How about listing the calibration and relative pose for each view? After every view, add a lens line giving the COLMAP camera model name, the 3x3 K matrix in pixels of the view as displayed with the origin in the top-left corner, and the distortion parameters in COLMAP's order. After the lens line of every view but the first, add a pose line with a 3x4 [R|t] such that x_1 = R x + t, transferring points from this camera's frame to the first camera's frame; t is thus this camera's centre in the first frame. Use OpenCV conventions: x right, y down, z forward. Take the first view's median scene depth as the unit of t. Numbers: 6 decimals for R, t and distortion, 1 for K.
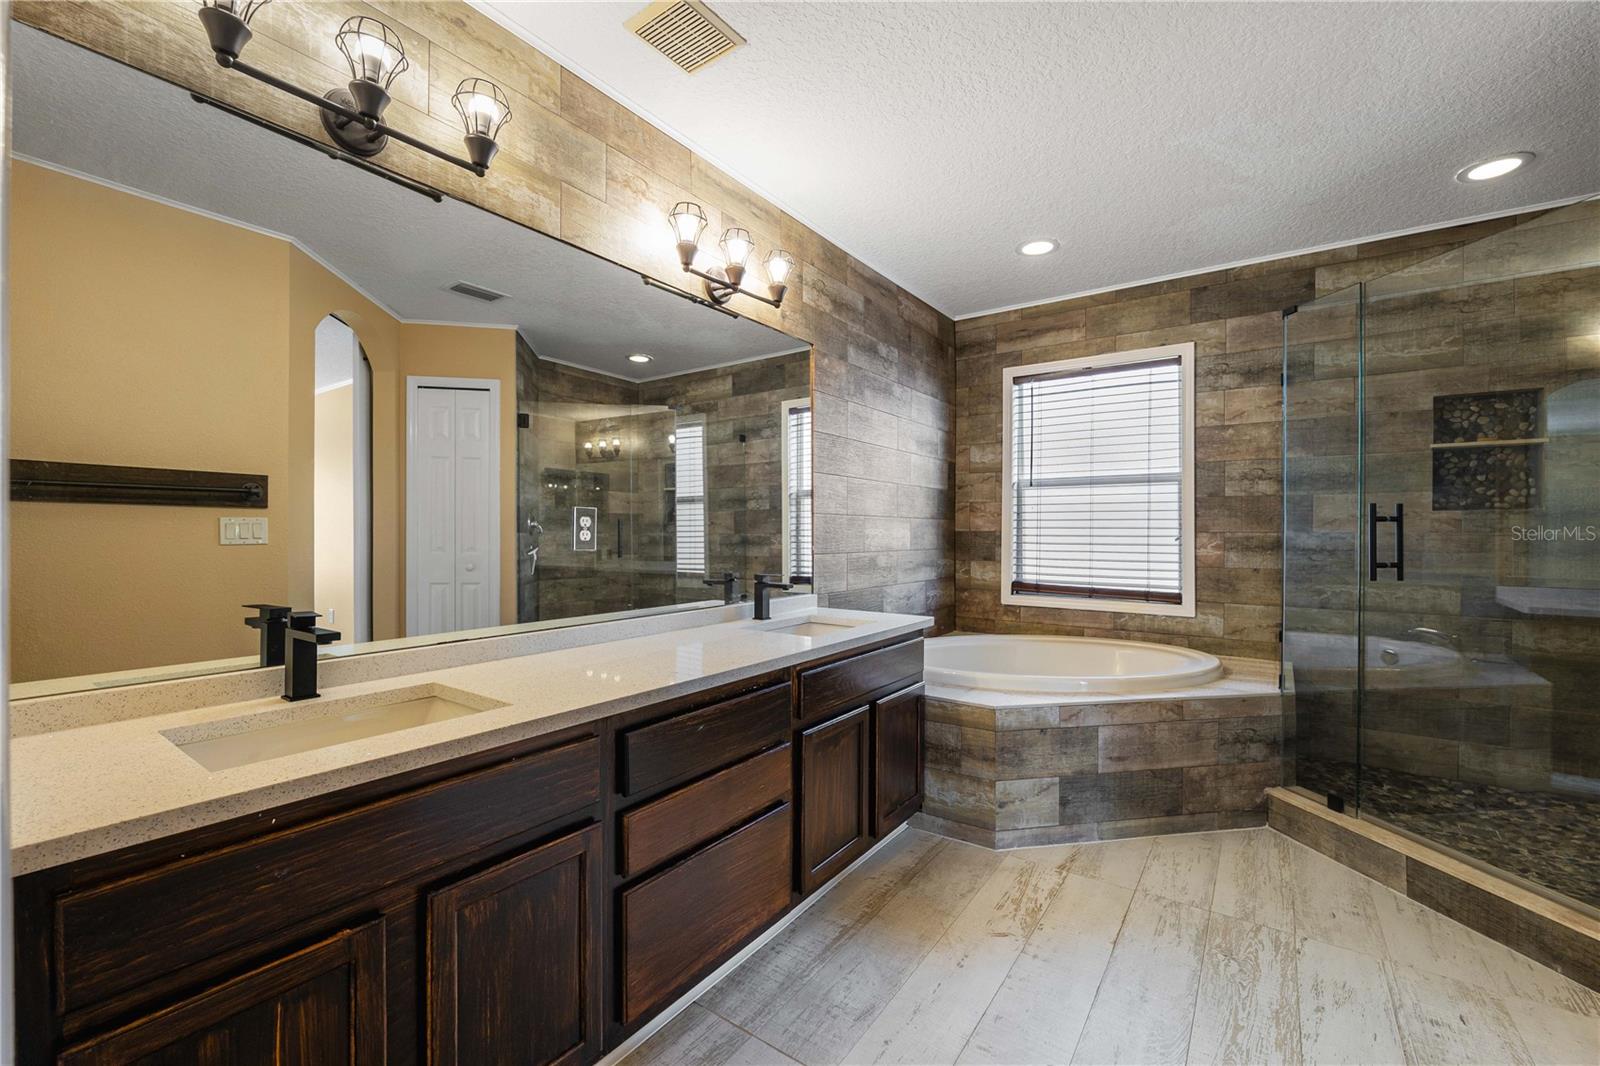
lens RADIAL K [[662.3, 0, 806.3], [0, 662.3, 532.6], [0, 0, 1]] dist [-0.008934, -0.000703]
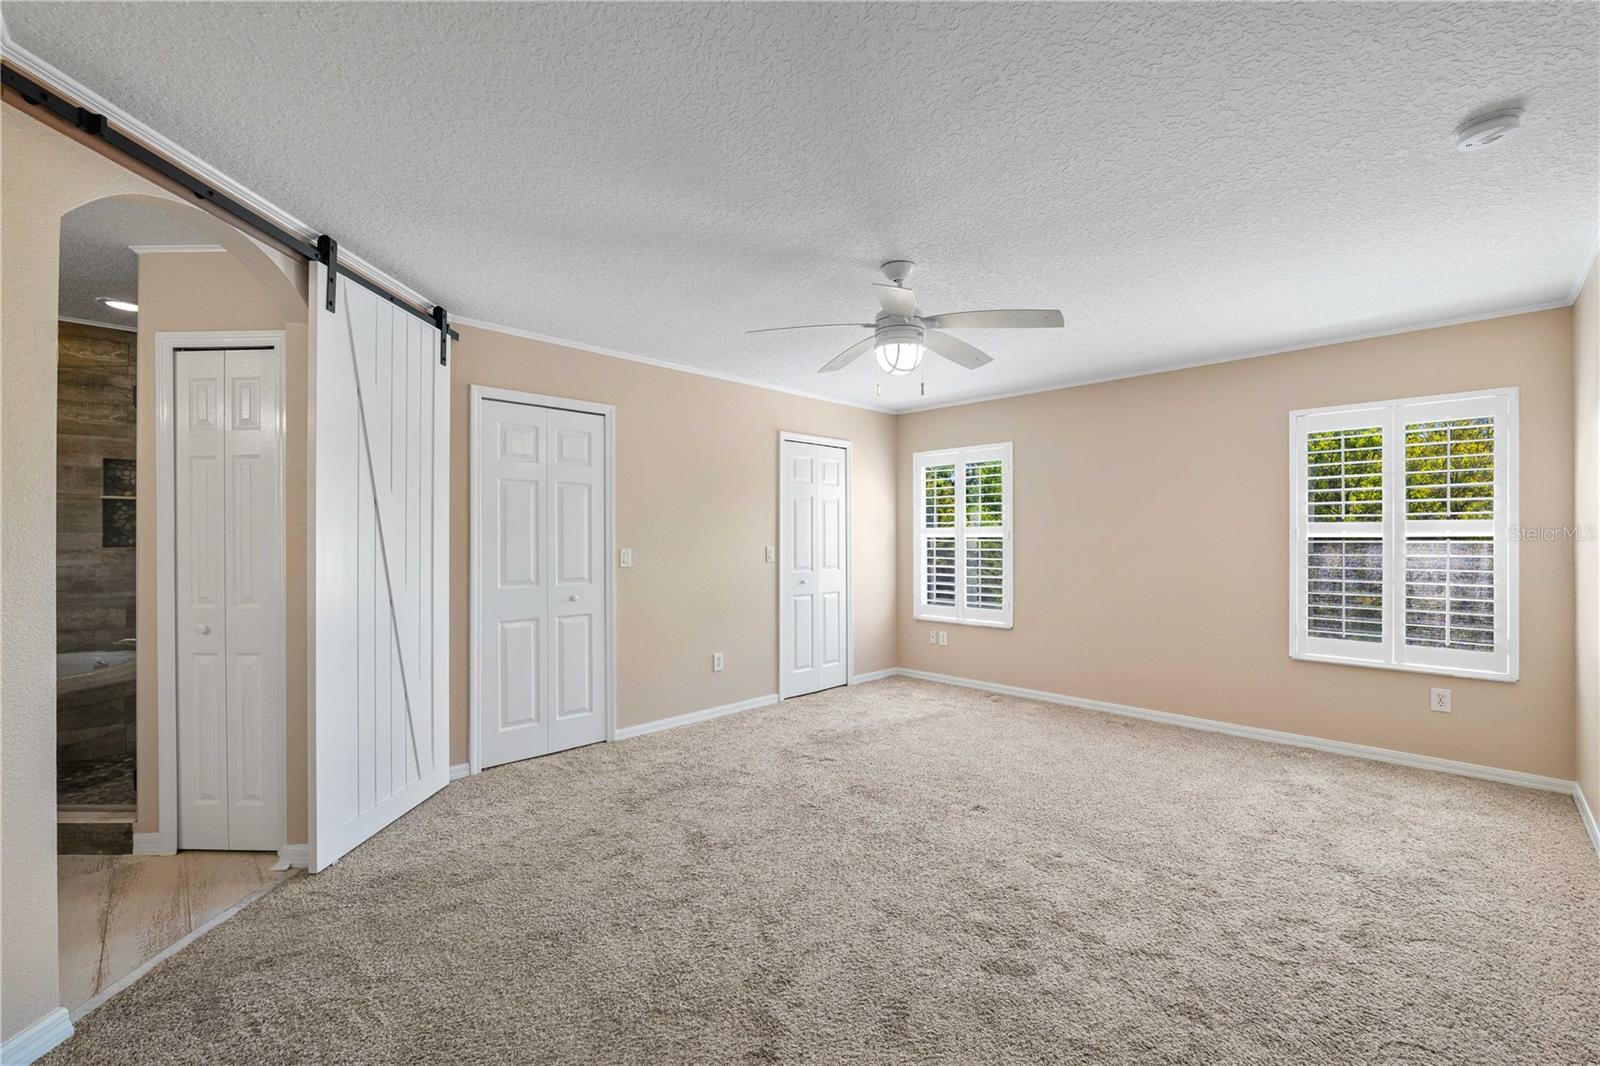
lens RADIAL K [[662.3, 0, 829.5], [0, 662.3, 535.7], [0, 0, 1]] dist [-0.008934, -0.000703]
pose [[0.156163, 0.000515, 0.987731, -0.073129], [0.004209, 0.999990, -0.001187, -0.047729], [-0.987722, 0.004343, 0.156160, -0.569717]]
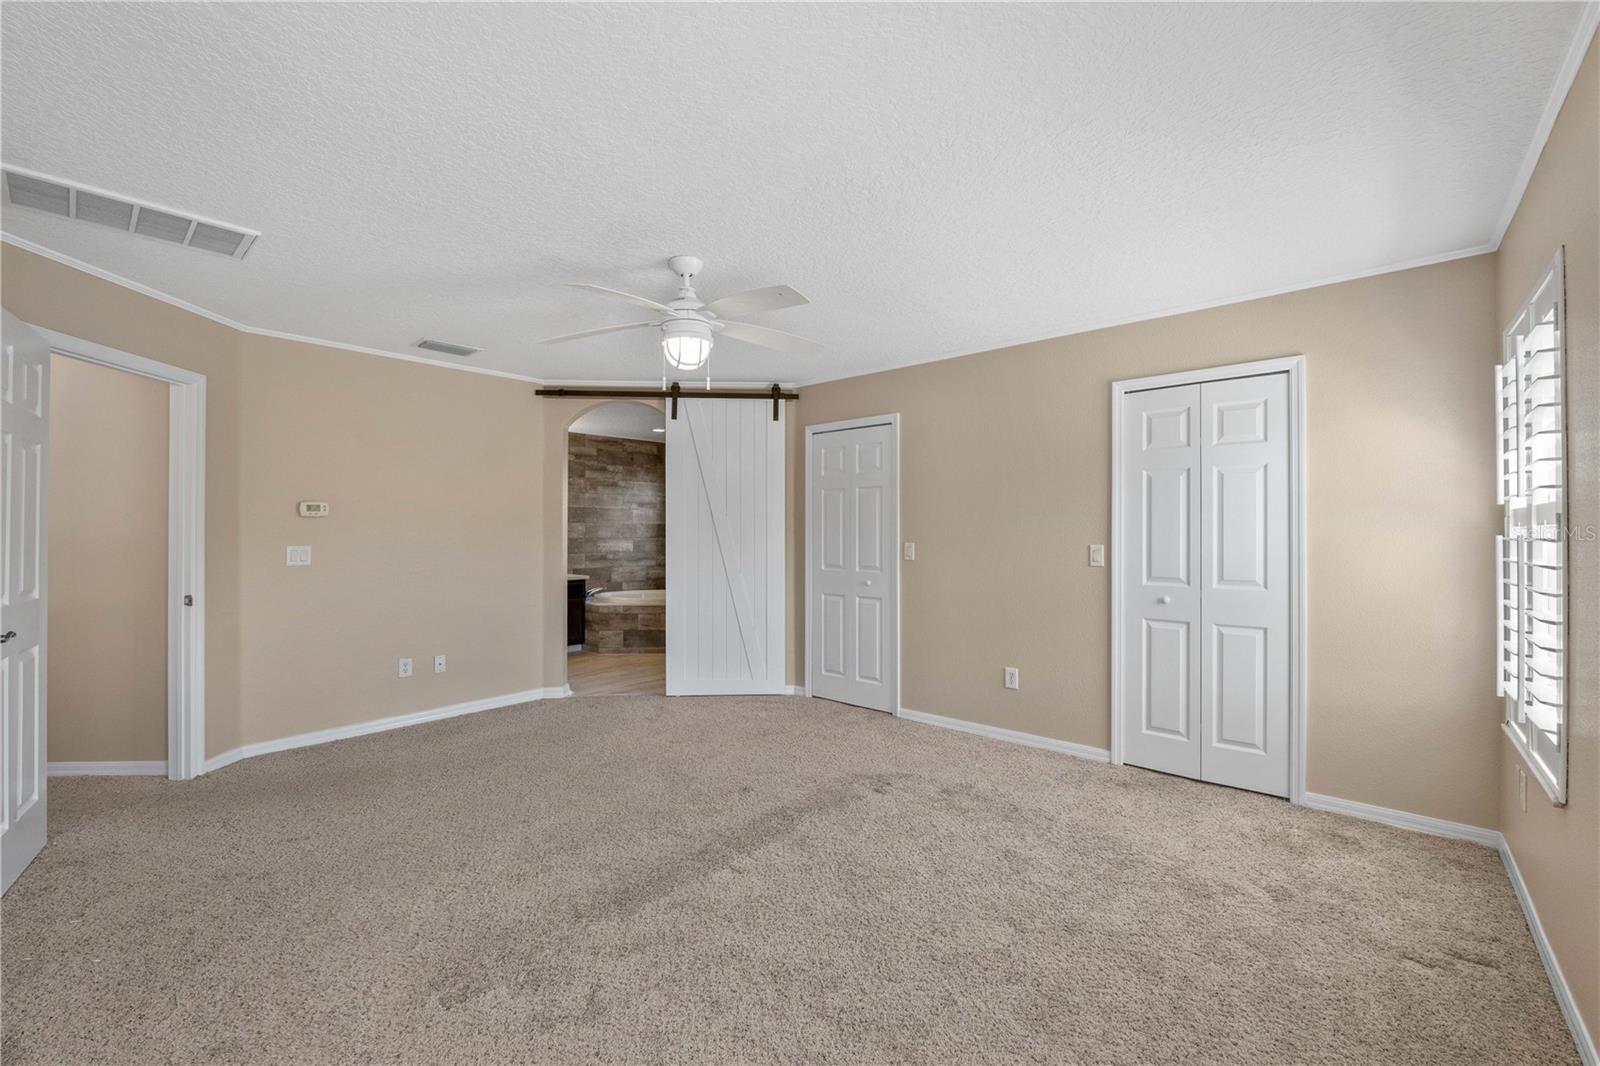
lens RADIAL K [[662.3, 0, 797.3], [0, 662.3, 530.3], [0, 0, 1]] dist [-0.008934, -0.000703]
pose [[0.992723, -0.002929, -0.120384, 1.257143], [0.002282, 0.999982, -0.005512, -0.043917], [0.120398, 0.005197, 0.992712, -1.510576]]
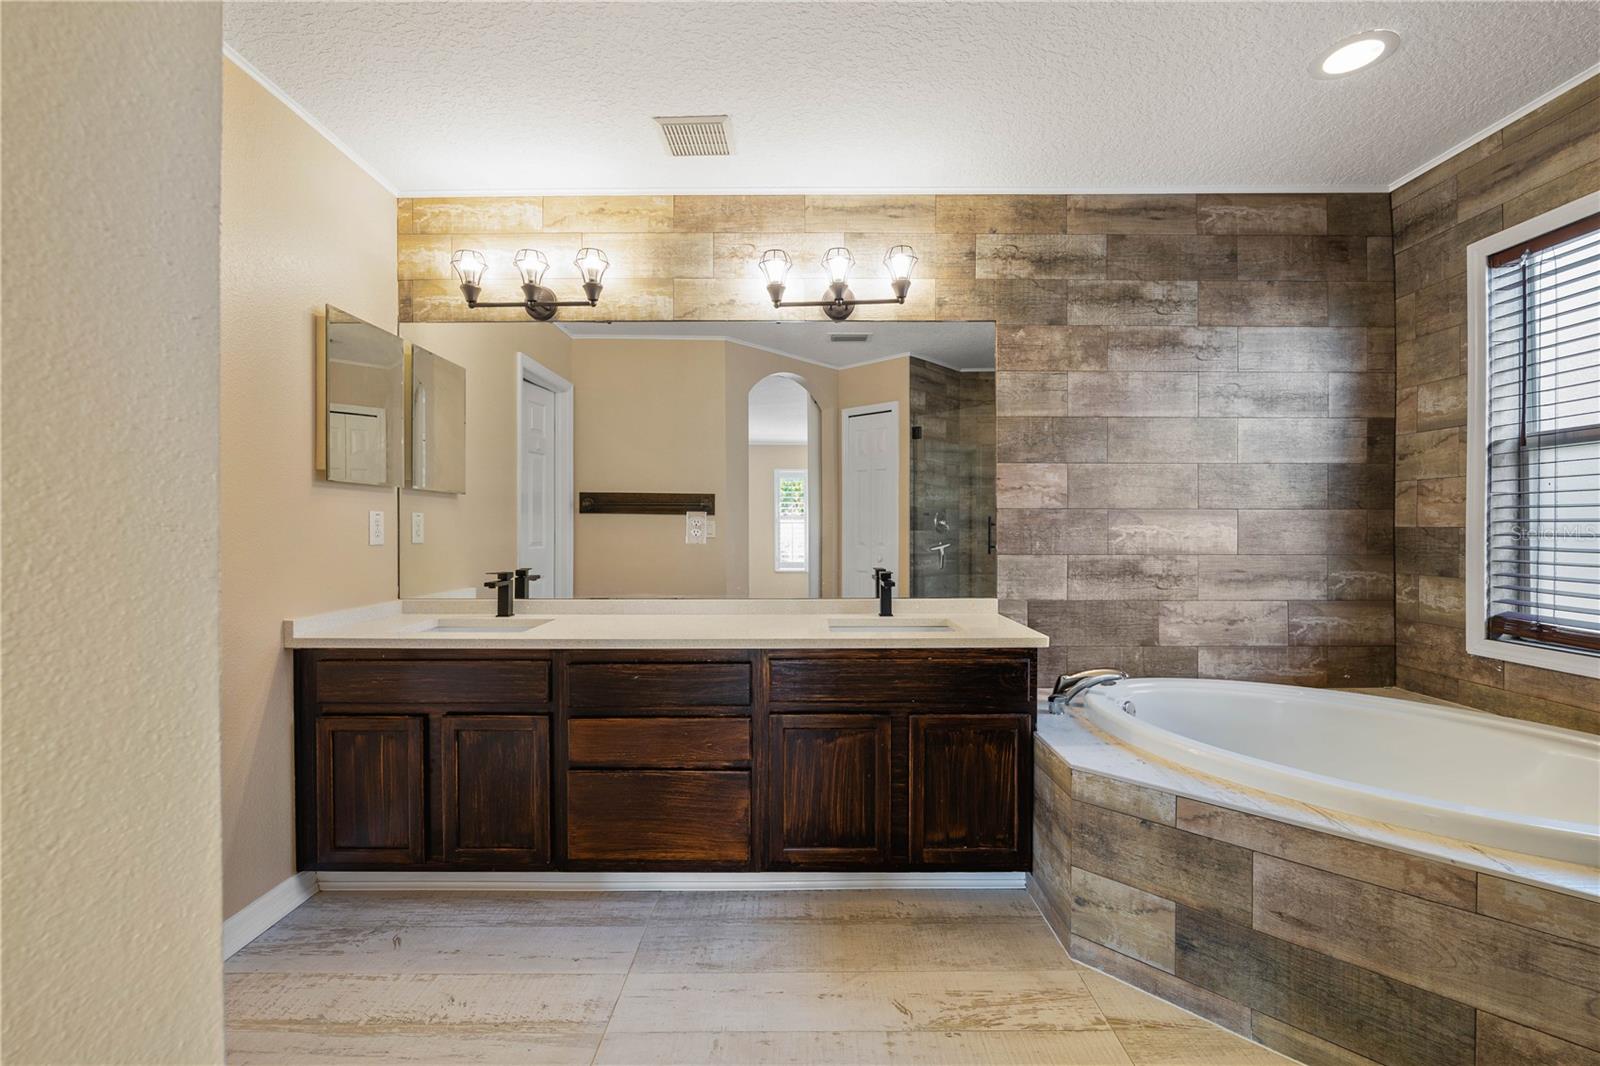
lens RADIAL K [[662.3, 0, 804.5], [0, 662.3, 529.6], [0, 0, 1]] dist [-0.008934, -0.000703]
pose [[0.573844, -0.000984, -0.818964, 0.595815], [0.001361, 0.999999, -0.000248, -0.001259], [0.818964, -0.000972, 0.573844, 0.271529]]
